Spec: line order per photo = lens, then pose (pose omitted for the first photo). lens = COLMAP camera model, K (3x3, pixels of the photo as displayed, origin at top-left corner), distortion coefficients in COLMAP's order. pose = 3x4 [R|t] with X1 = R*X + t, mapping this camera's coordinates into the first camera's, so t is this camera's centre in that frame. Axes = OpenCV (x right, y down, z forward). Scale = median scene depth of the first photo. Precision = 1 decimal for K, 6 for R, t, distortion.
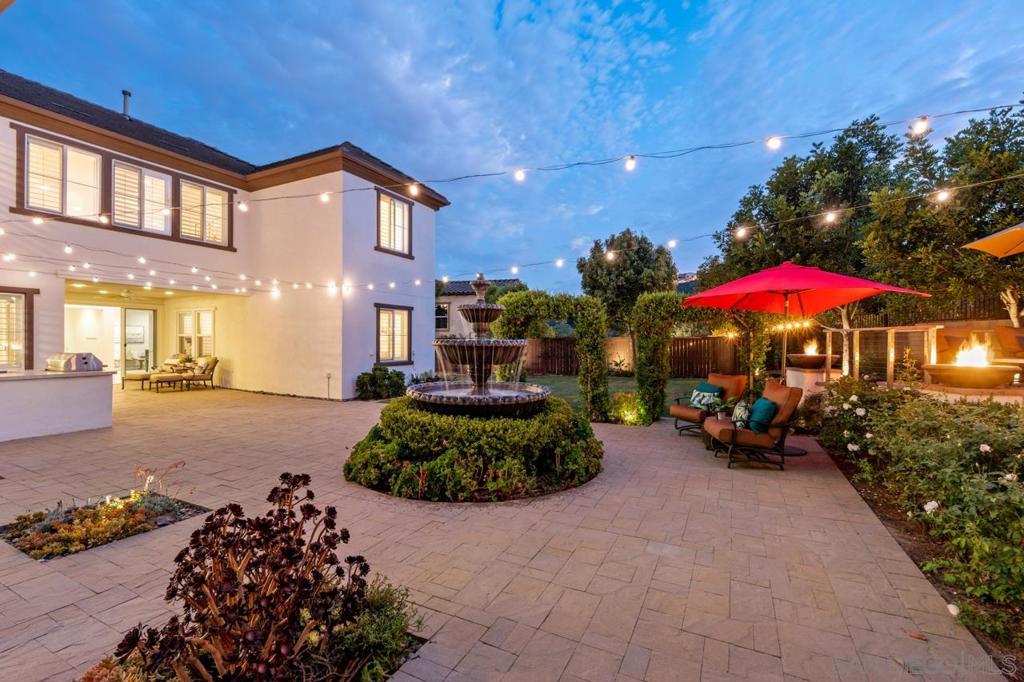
lens RADIAL K [[446.8, 0, 507.0], [0, 446.8, 339.8], [0, 0, 1]] dist [-0.002831, -0.000906]
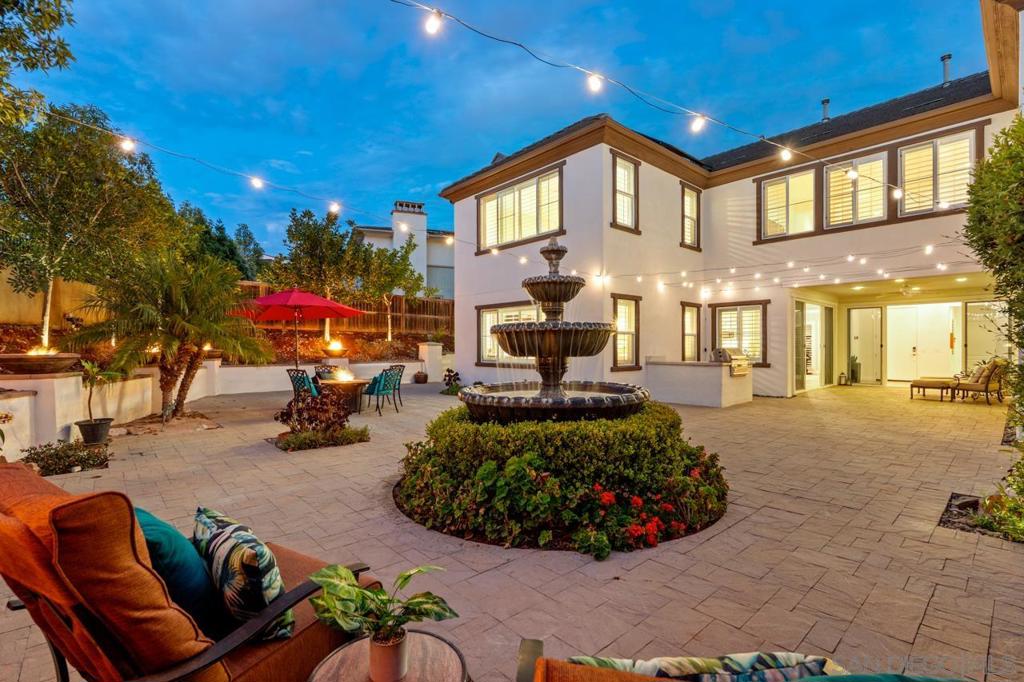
lens RADIAL K [[446.8, 0, 489.2], [0, 446.8, 345.5], [0, 0, 1]] dist [-0.002831, -0.000906]
pose [[-0.382266, -0.001902, -0.924050, 0.458879], [-0.002276, 0.999997, -0.001116, 0.022002], [0.924050, 0.001677, -0.382269, 0.803168]]
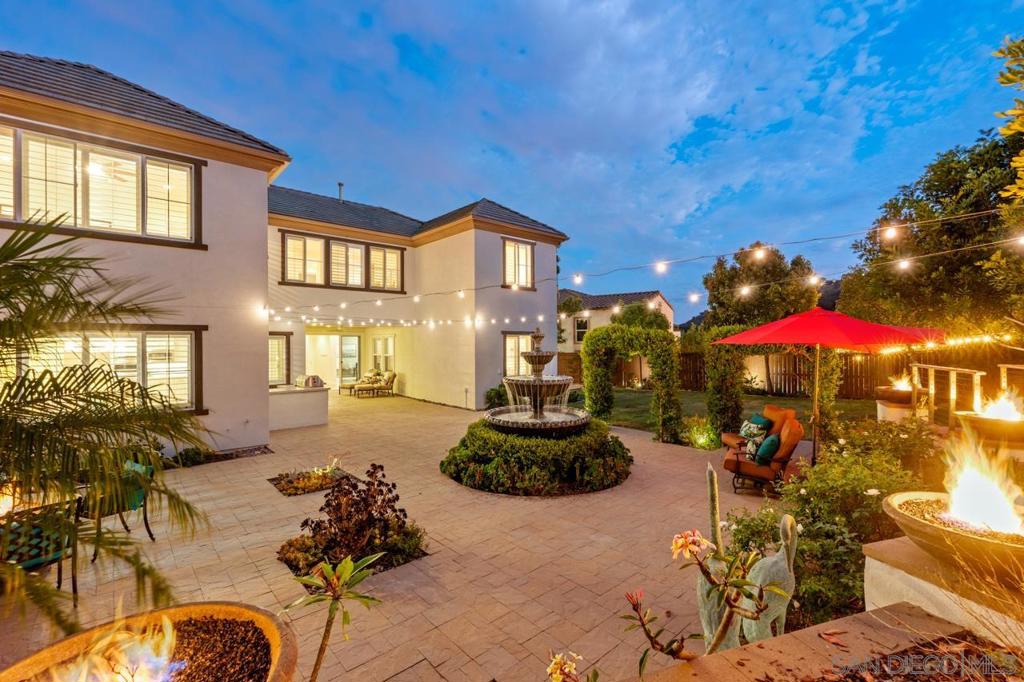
lens RADIAL K [[446.8, 0, 506.0], [0, 446.8, 338.4], [0, 0, 1]] dist [-0.002831, -0.000906]
pose [[0.929549, -0.014220, -0.368424, 0.238768], [0.011390, 0.999887, -0.009854, -0.071805], [0.368522, 0.004963, 0.929606, -0.196439]]
